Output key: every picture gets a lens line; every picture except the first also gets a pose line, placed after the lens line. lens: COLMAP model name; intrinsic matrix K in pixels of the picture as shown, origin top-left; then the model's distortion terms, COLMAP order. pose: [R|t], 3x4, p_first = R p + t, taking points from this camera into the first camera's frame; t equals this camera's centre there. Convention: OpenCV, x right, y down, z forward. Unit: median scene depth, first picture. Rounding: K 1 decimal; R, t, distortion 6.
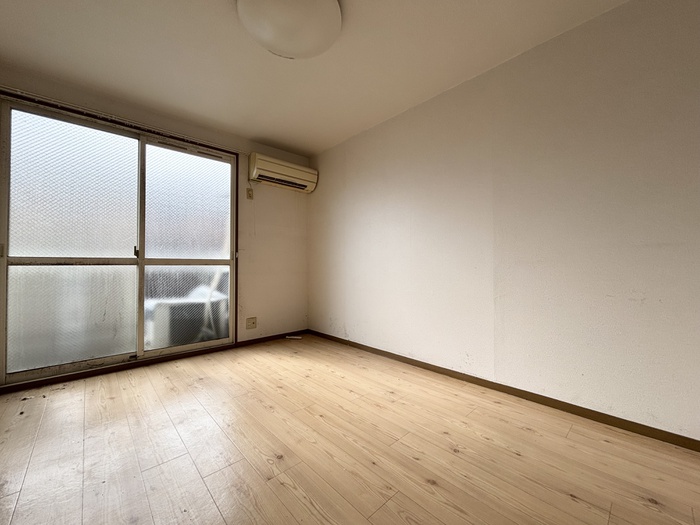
lens RADIAL K [[283.7, 0, 352.7], [0, 283.7, 261.7], [0, 0, 1]] dist [0.001009, 0.000244]
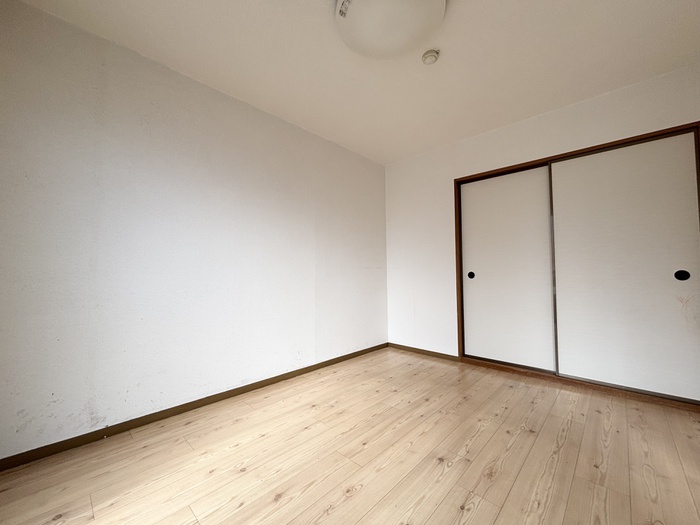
lens RADIAL K [[283.7, 0, 352.7], [0, 283.7, 261.7], [0, 0, 1]] dist [0.001009, 0.000244]
pose [[-0.049208, 0.045104, 0.997770, -0.923603], [0.000012, 0.998980, -0.045158, 0.007467], [-0.998789, -0.002210, -0.049158, 0.970035]]
